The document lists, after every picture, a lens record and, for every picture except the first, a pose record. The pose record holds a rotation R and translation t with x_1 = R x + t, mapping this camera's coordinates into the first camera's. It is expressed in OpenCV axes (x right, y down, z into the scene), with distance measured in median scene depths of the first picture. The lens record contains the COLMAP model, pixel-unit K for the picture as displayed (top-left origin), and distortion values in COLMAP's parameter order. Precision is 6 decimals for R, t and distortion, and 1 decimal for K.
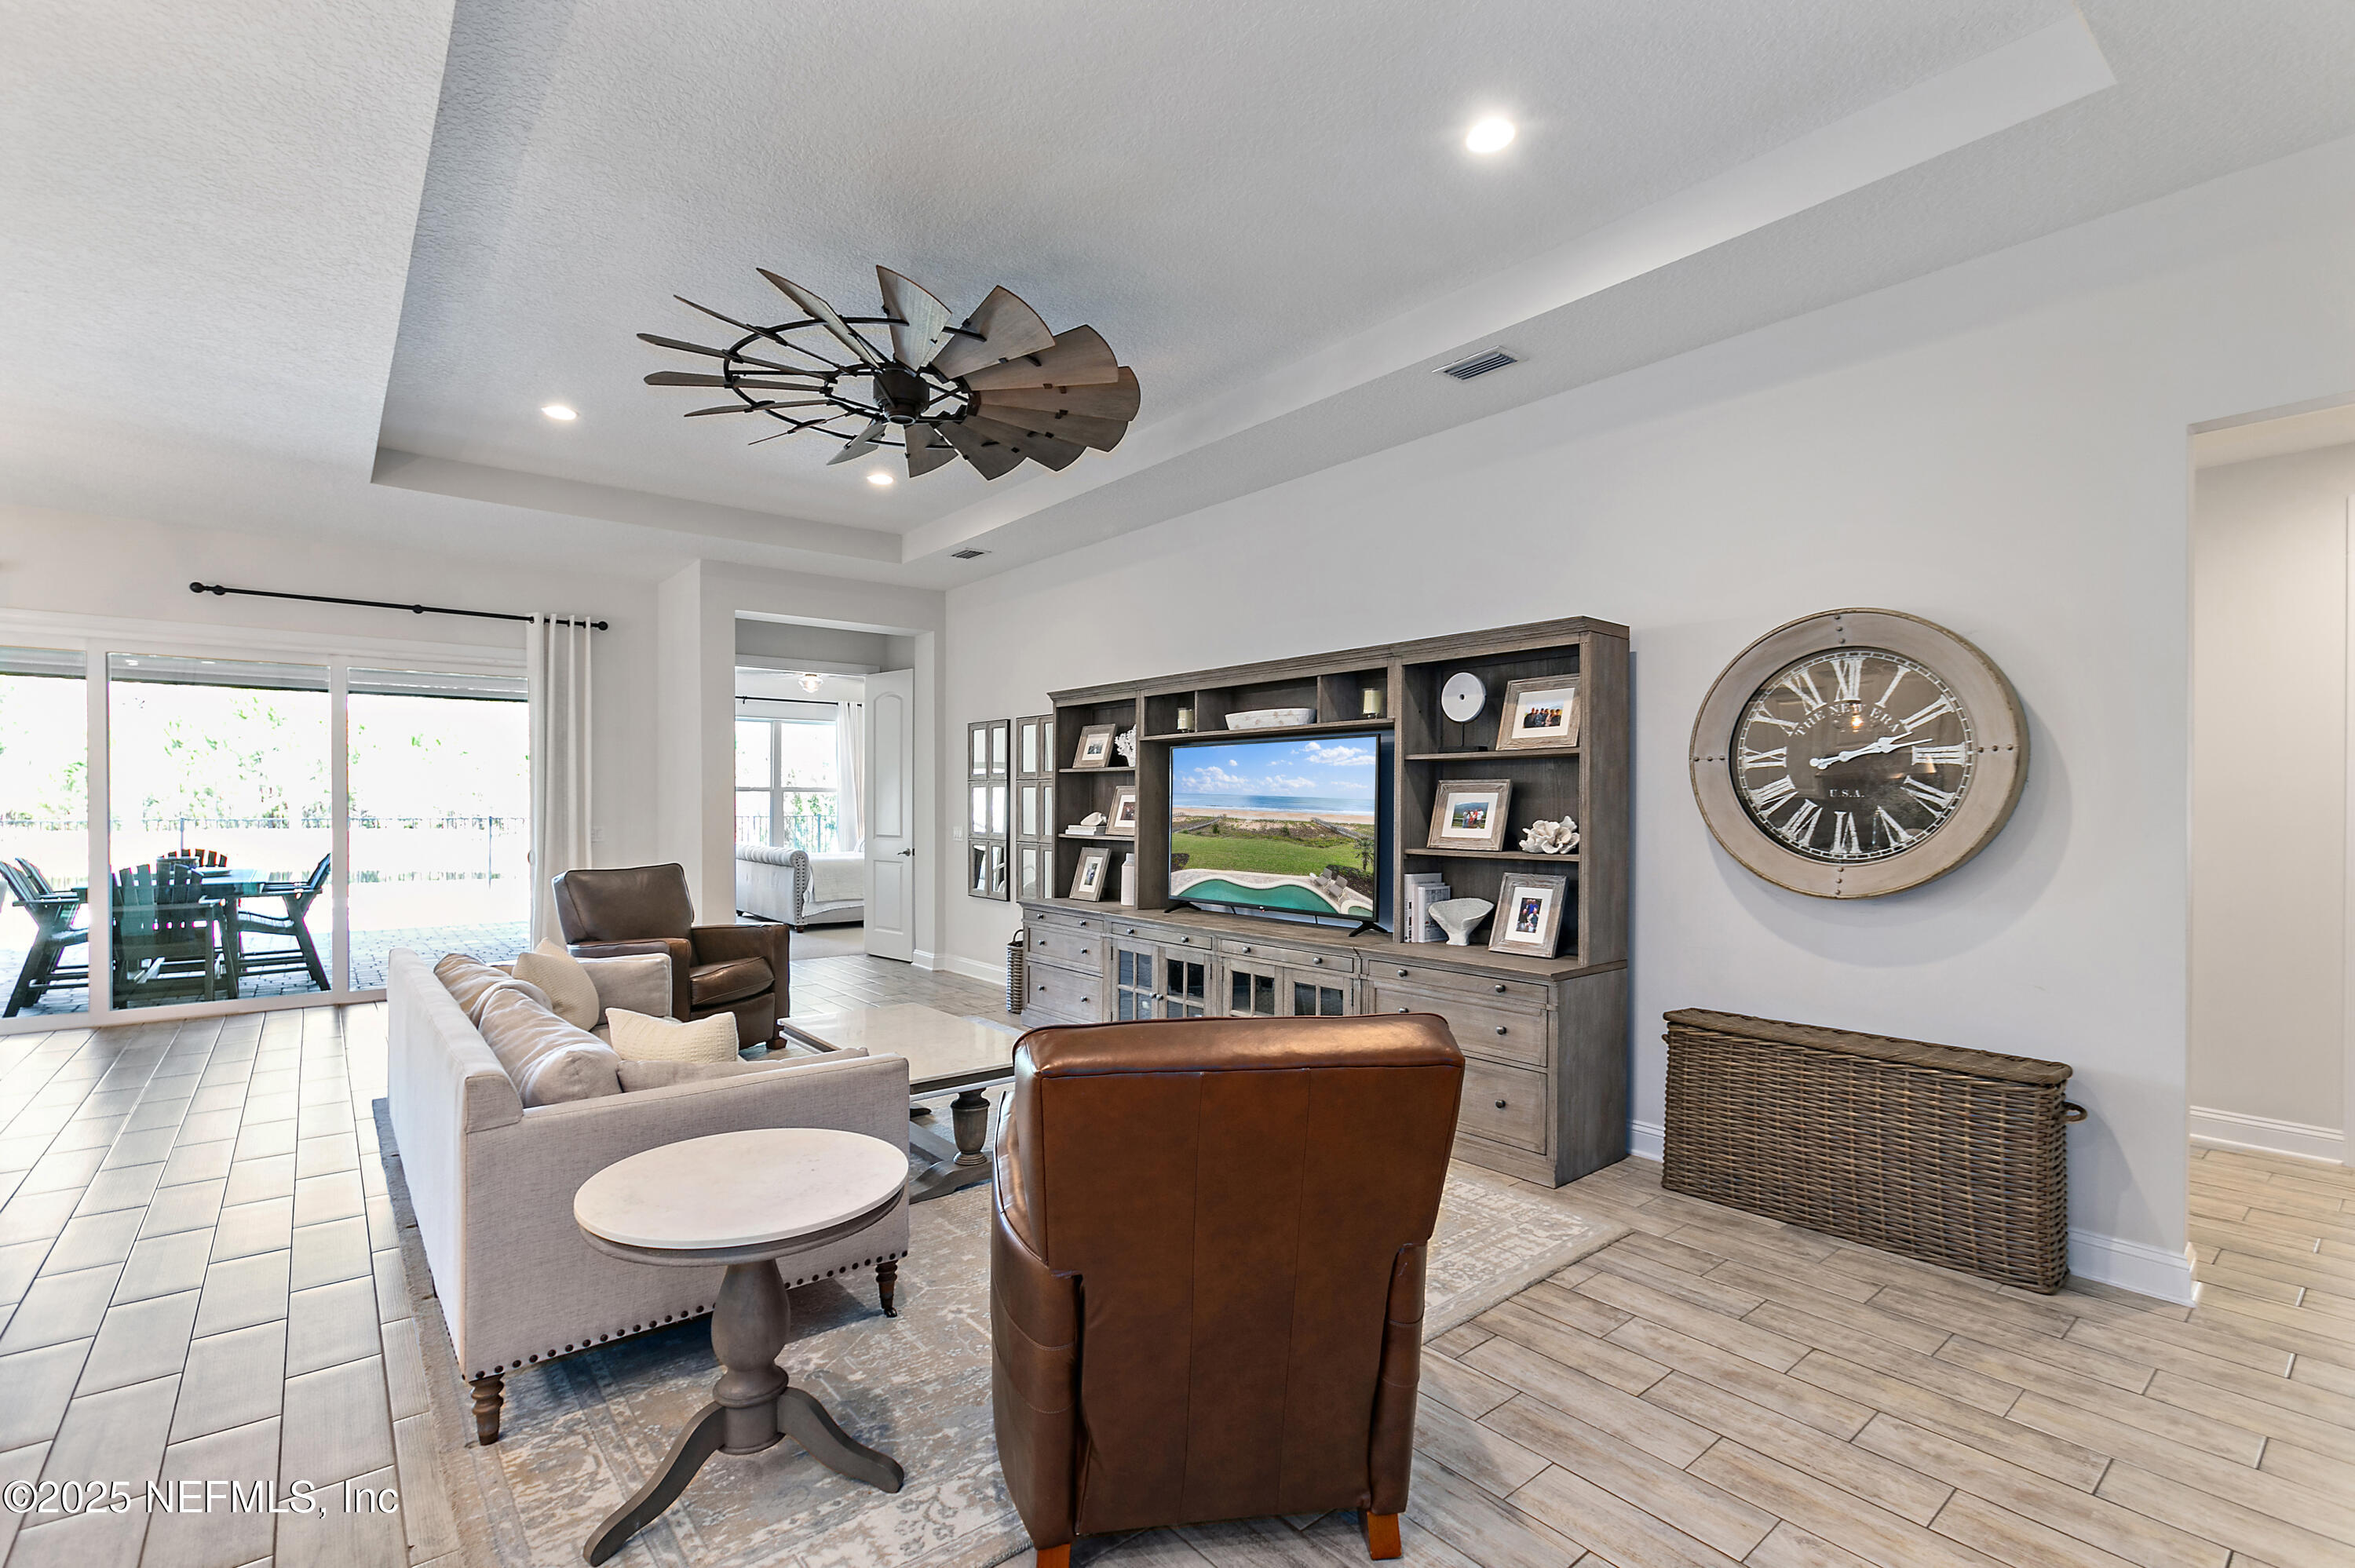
lens RADIAL K [[1055.7, 0, 1171.4], [0, 1055.7, 806.1], [0, 0, 1]] dist [-0.002404, 0.007116]
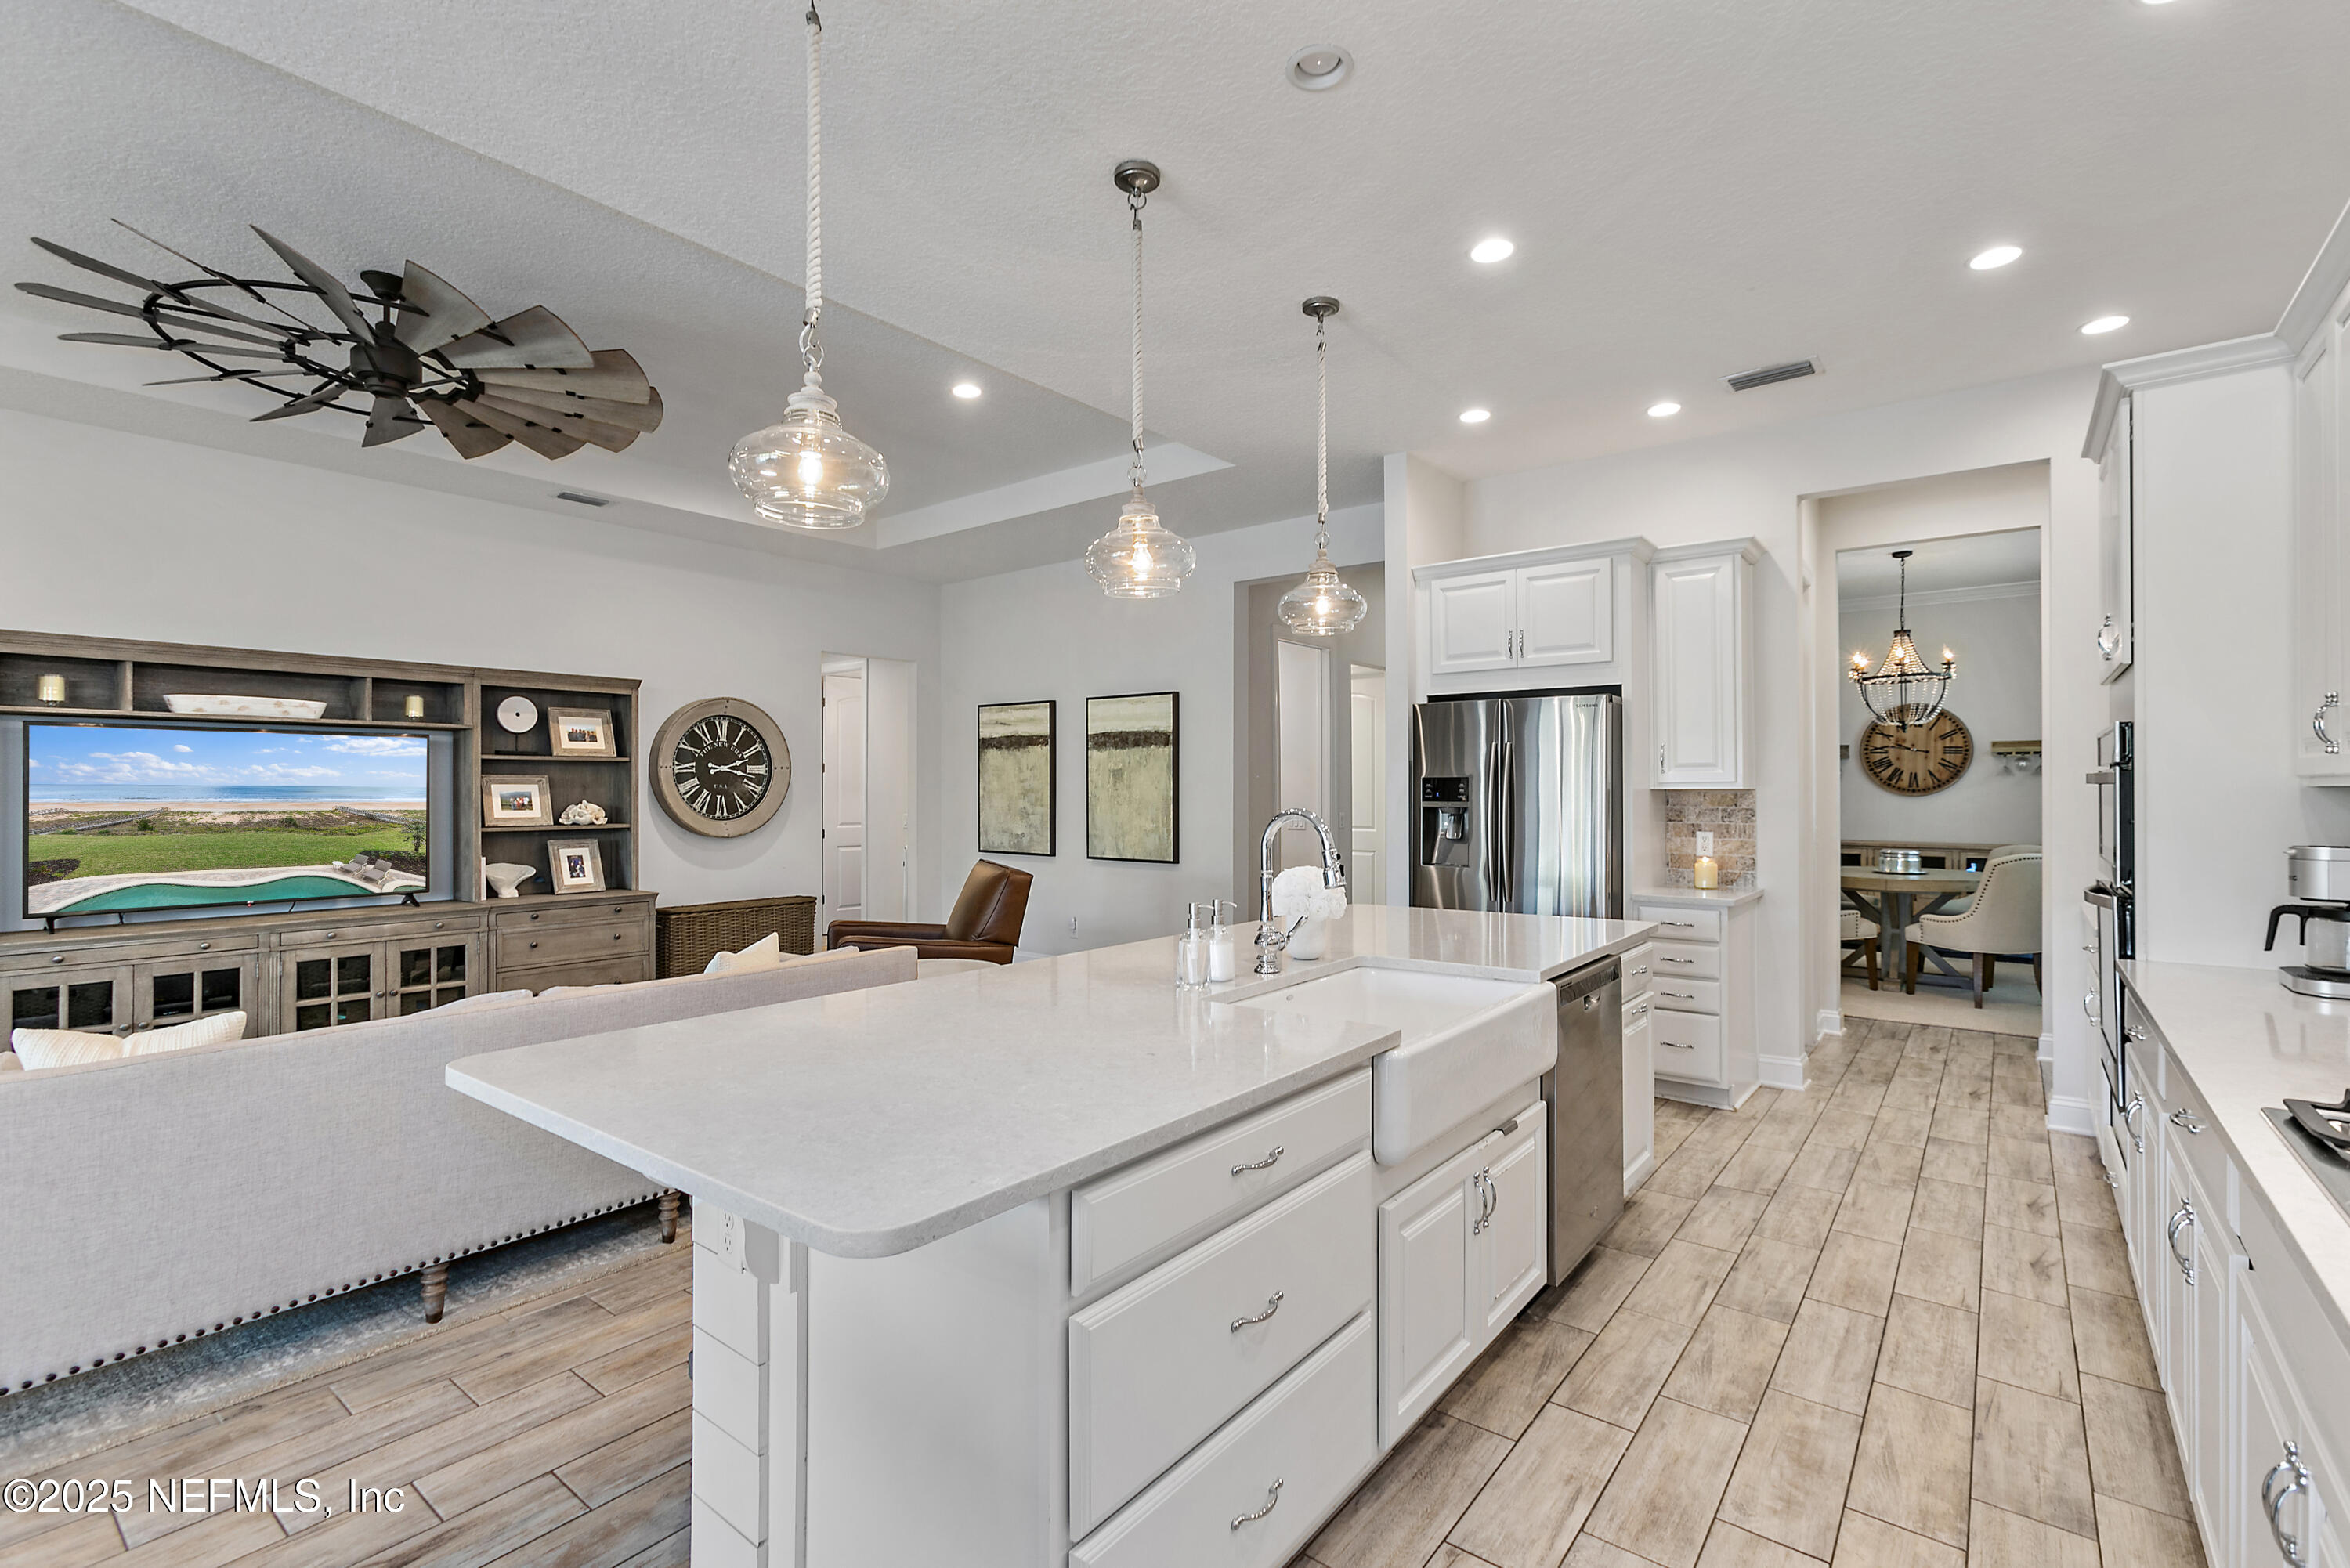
lens RADIAL K [[1053.5, 0, 1171.7], [0, 1053.5, 786.7], [0, 0, 1]] dist [-0.002404, 0.007116]
pose [[-0.215836, 0.003680, 0.976423, -1.133528], [0.009875, 0.999950, -0.001586, 0.000241], [-0.976380, 0.009300, -0.215861, 0.432801]]
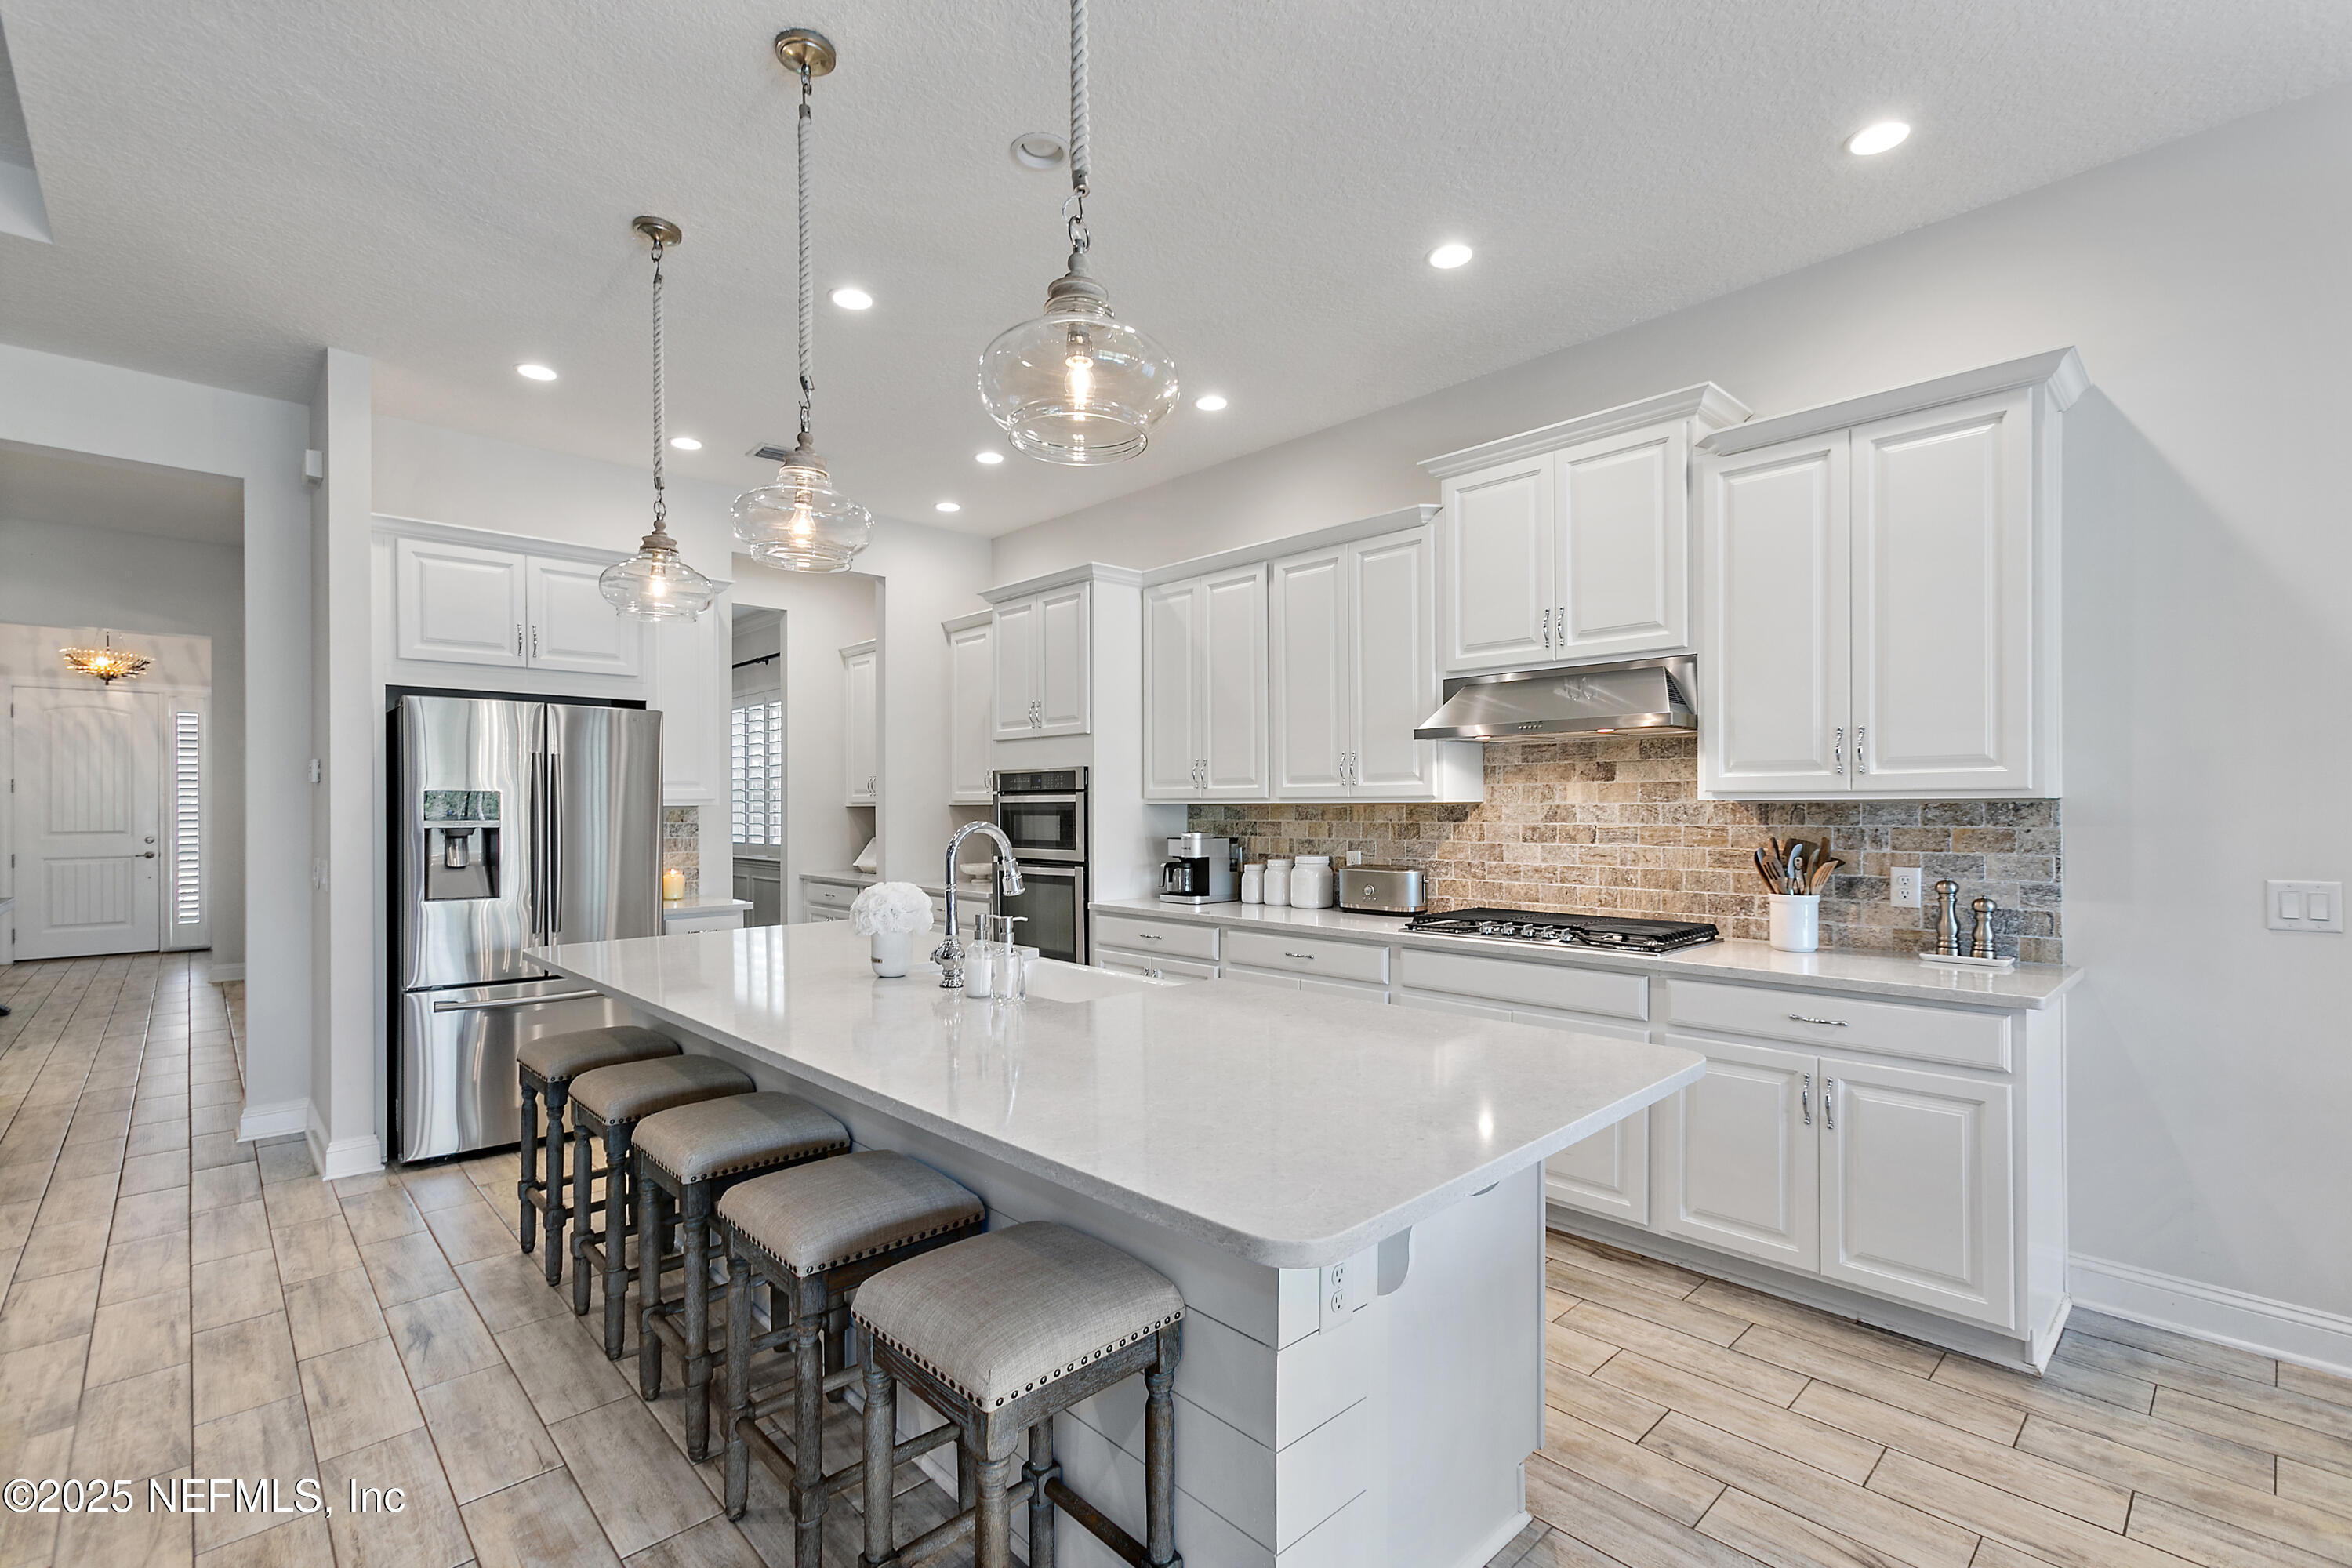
lens RADIAL K [[1054.5, 0, 1166.4], [0, 1054.5, 803.0], [0, 0, 1]] dist [-0.002404, 0.007116]
pose [[-0.998244, 0.004583, -0.059053, -0.683536], [0.004255, 0.999975, 0.005685, -0.001277], [0.059078, 0.005424, -0.998239, 0.822354]]
